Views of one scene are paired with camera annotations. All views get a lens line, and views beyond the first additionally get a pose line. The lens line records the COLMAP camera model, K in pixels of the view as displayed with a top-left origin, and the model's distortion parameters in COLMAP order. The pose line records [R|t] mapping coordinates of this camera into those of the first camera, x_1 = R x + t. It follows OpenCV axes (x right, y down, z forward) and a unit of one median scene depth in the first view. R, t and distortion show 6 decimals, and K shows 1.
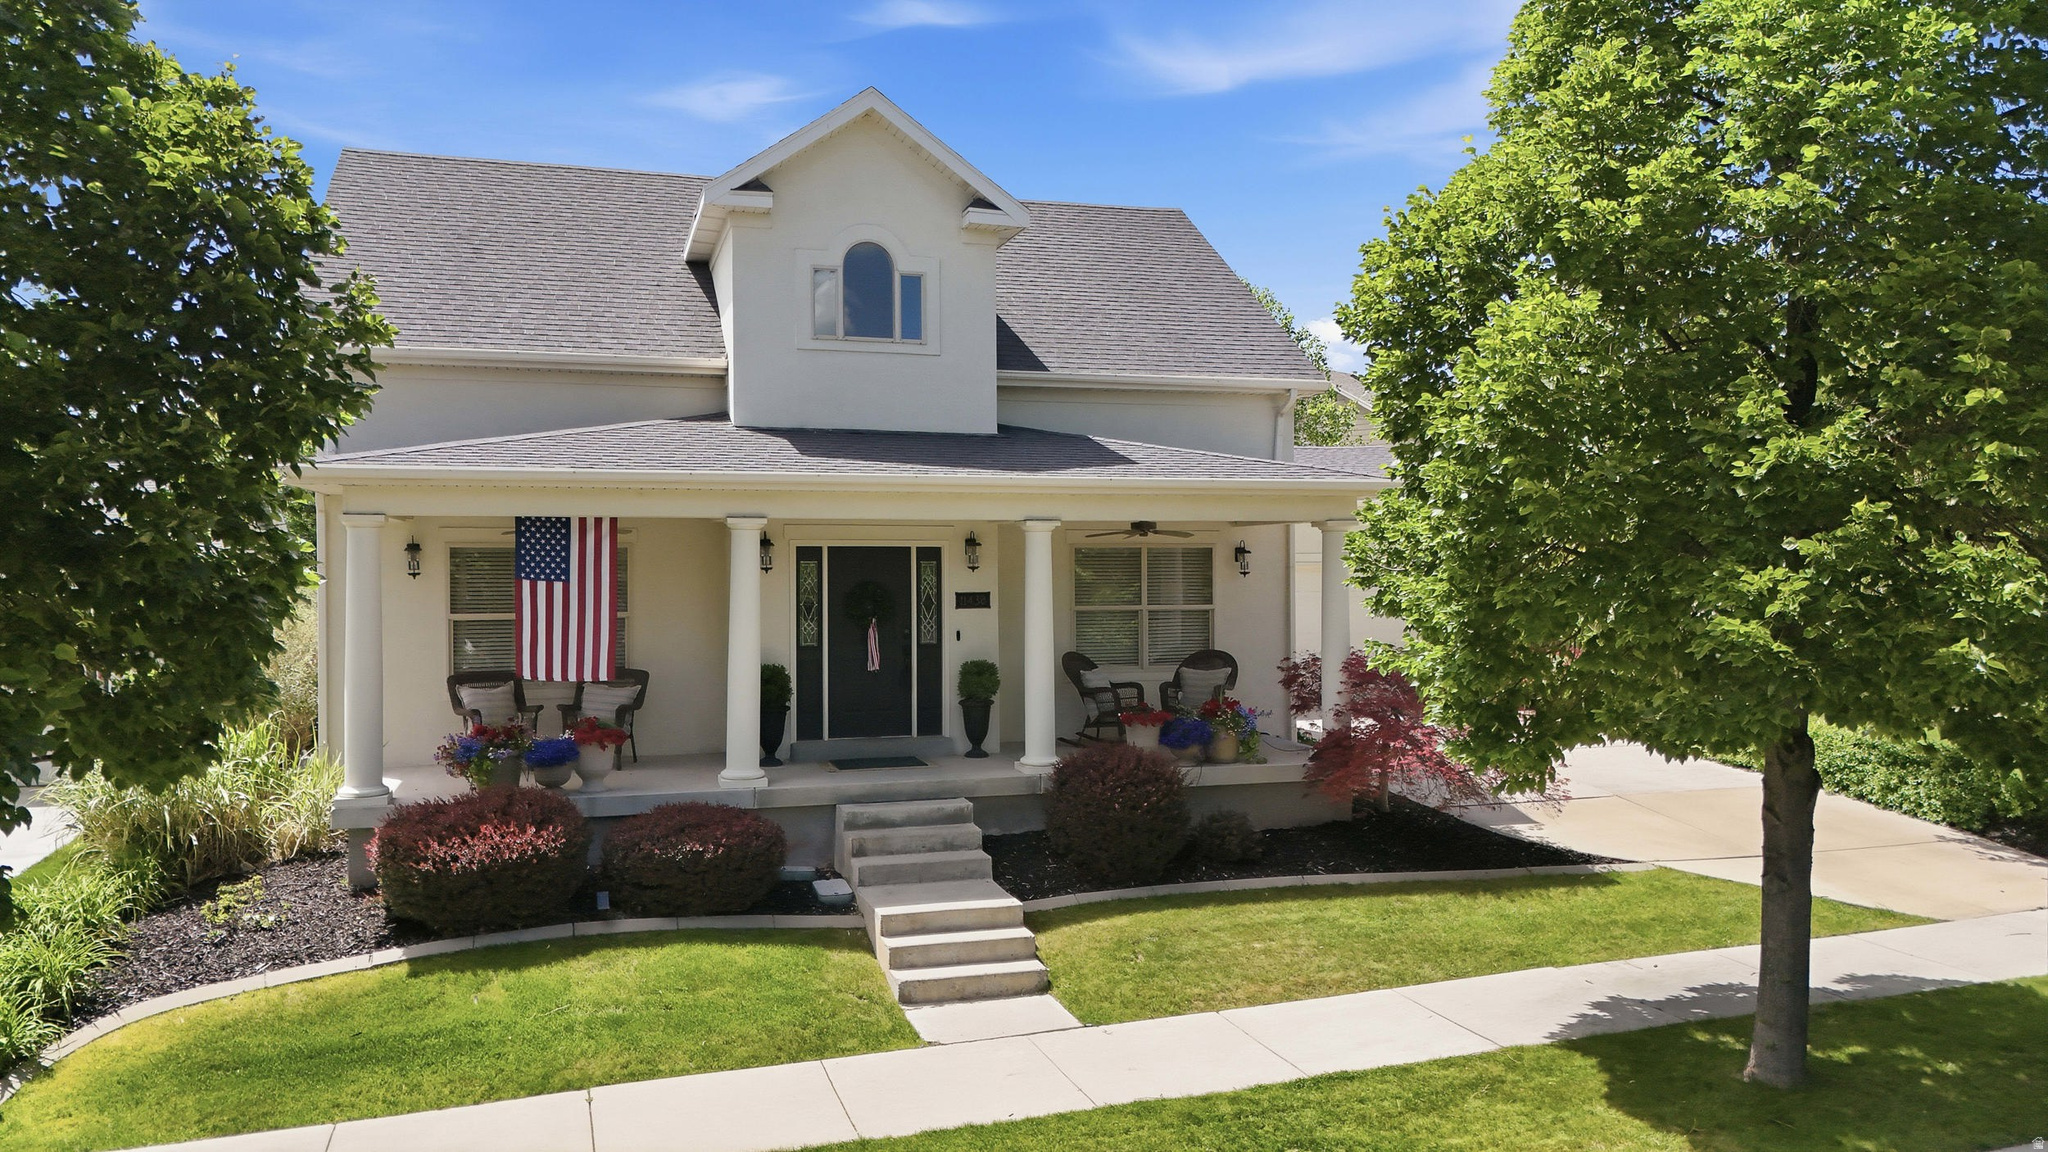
lens RADIAL K [[1498.6, 0, 1027.6], [0, 1498.6, 576.8], [0, 0, 1]] dist [0.069063, -0.064265]
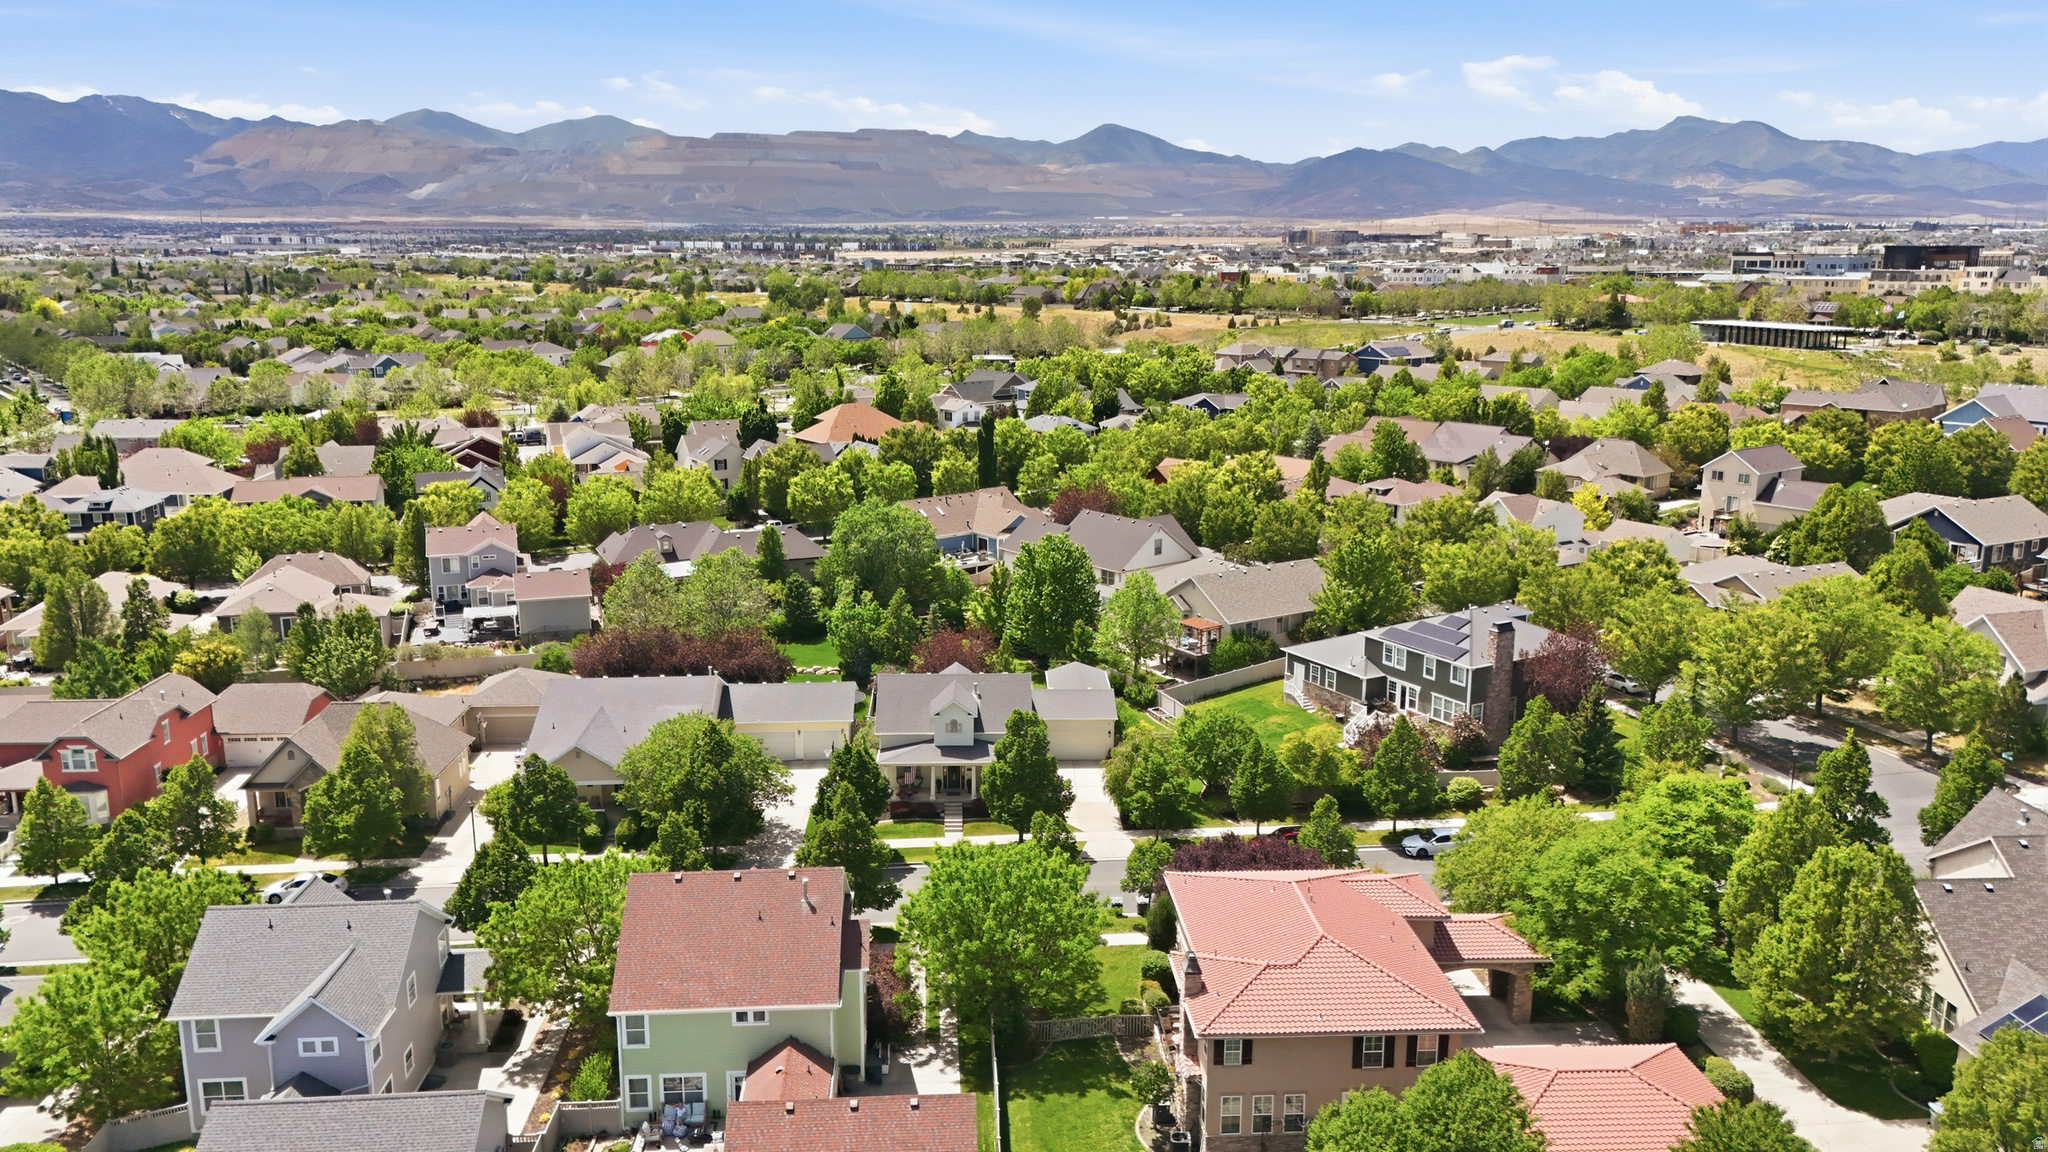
lens RADIAL K [[1498.6, 0, 1021.9], [0, 1498.6, 575.9], [0, 0, 1]] dist [0.069063, -0.064265]
pose [[0.965579, 0.063654, -0.252200, 2.455783], [-0.010830, 0.978592, 0.205525, -2.976359], [0.259884, -0.195719, 0.945597, -6.870529]]
